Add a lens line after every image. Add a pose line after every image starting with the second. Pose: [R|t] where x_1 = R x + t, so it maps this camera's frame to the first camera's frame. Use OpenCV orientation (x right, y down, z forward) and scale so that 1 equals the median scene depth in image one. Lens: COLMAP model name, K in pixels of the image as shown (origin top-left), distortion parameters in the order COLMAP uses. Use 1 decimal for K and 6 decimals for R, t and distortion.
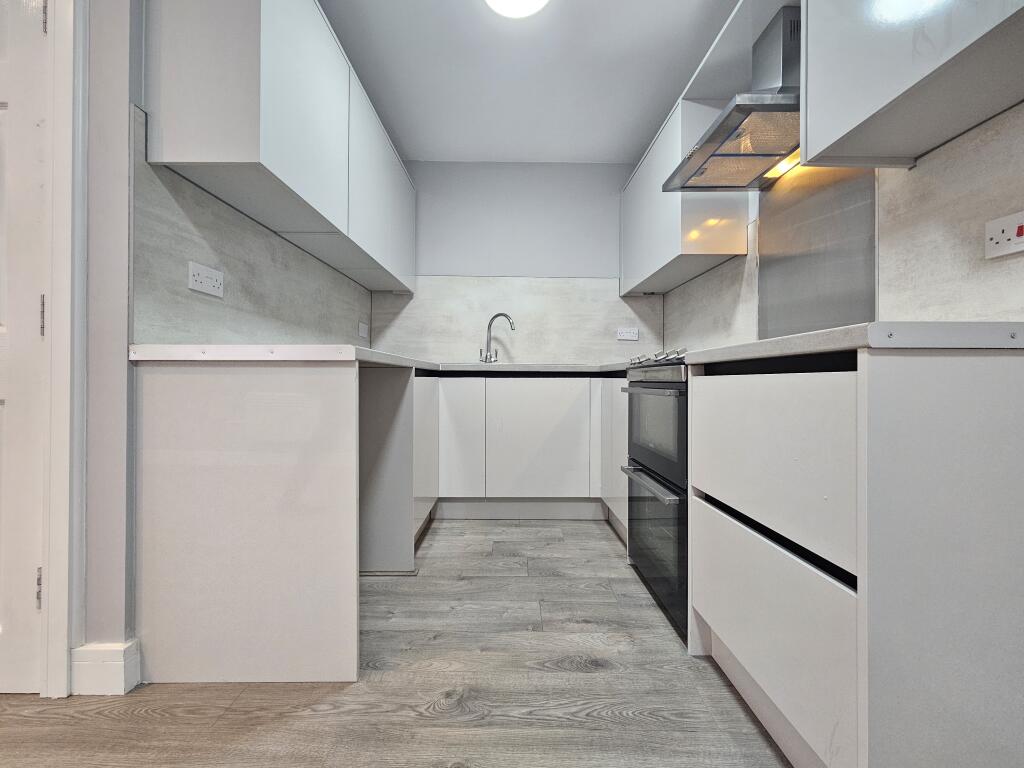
lens RADIAL K [[422.2, 0, 512.7], [0, 422.2, 379.3], [0, 0, 1]] dist [0.001062, 0.000163]
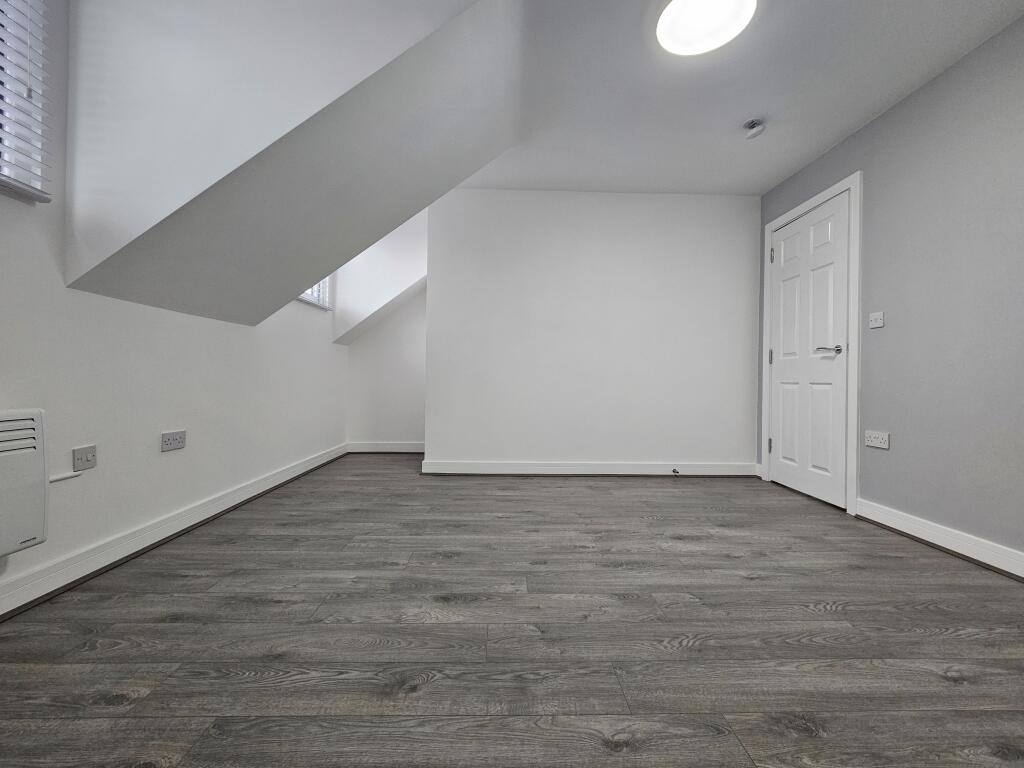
lens RADIAL K [[422.2, 0, 512.7], [0, 422.2, 379.3], [0, 0, 1]] dist [0.001062, 0.000163]
pose [[-0.999759, -0.017597, -0.013139, -0.232127], [-0.017554, 0.999840, -0.003334, 0.013579], [0.013196, -0.003102, -0.999908, 1.286988]]
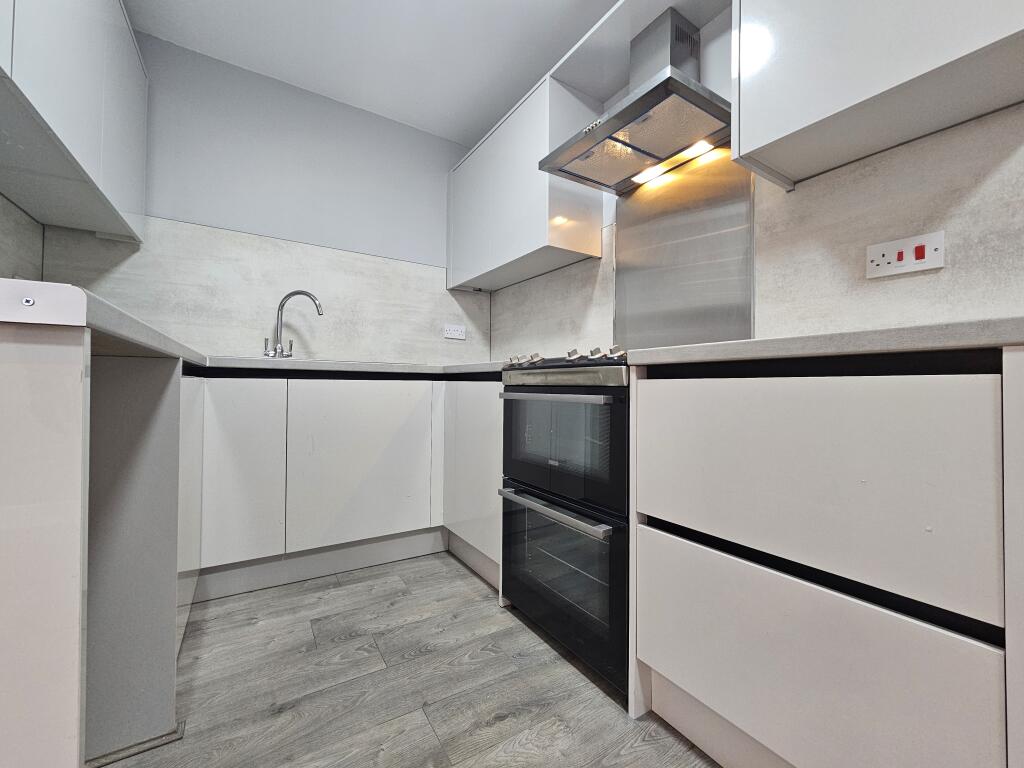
lens RADIAL K [[422.2, 0, 512.7], [0, 422.2, 379.3], [0, 0, 1]] dist [0.001062, 0.000163]
pose [[0.850275, 0.011672, 0.526209, -0.162767], [-0.006870, 0.999915, -0.011078, 0.002571], [-0.526293, 0.005805, 0.850283, 0.313669]]
